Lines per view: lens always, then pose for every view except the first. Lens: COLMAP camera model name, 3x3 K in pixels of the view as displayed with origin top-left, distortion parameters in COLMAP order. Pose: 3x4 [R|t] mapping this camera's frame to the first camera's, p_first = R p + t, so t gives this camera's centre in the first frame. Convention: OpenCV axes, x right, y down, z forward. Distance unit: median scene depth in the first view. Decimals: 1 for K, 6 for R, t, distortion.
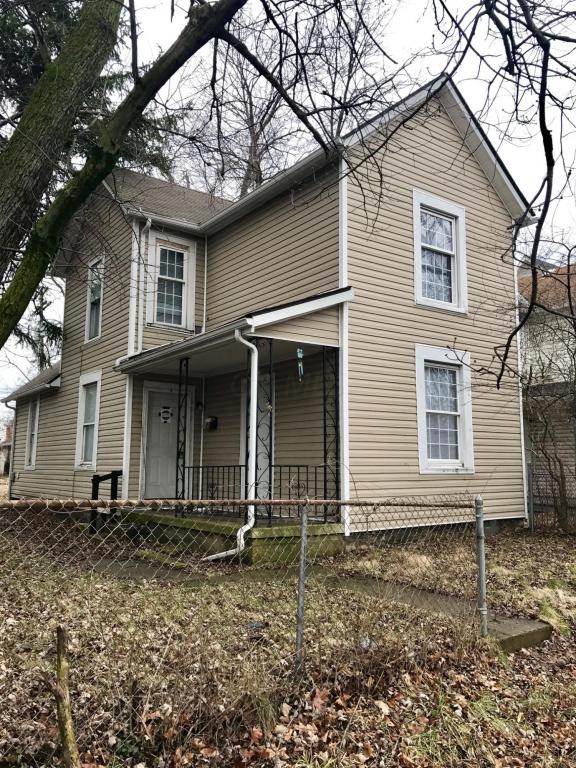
lens RADIAL K [[627.7, 0, 288.6], [0, 627.7, 384.4], [0, 0, 1]] dist [0.045522, -0.000186]
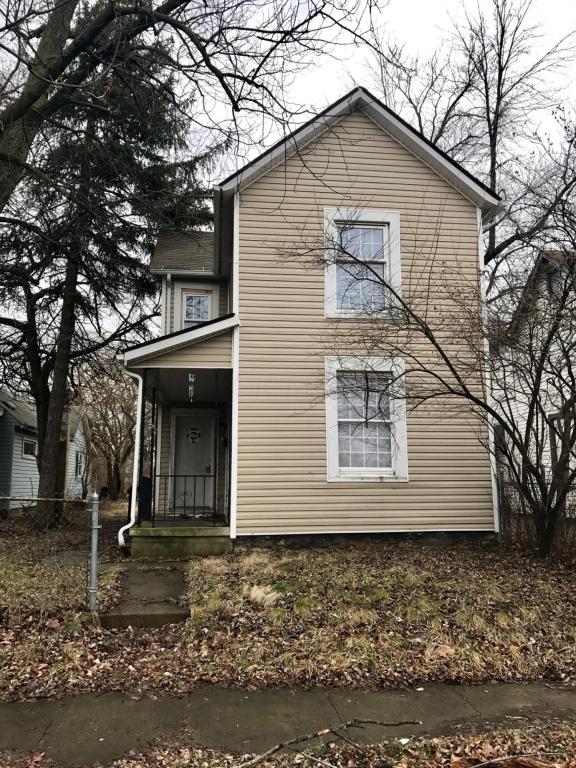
lens RADIAL K [[627.7, 0, 290.1], [0, 627.7, 382.6], [0, 0, 1]] dist [0.045522, -0.000186]
pose [[0.875740, -0.085897, -0.475080, 0.696355], [0.068967, 0.996211, -0.052990, 0.032076], [0.477831, 0.013641, 0.878346, 0.069357]]
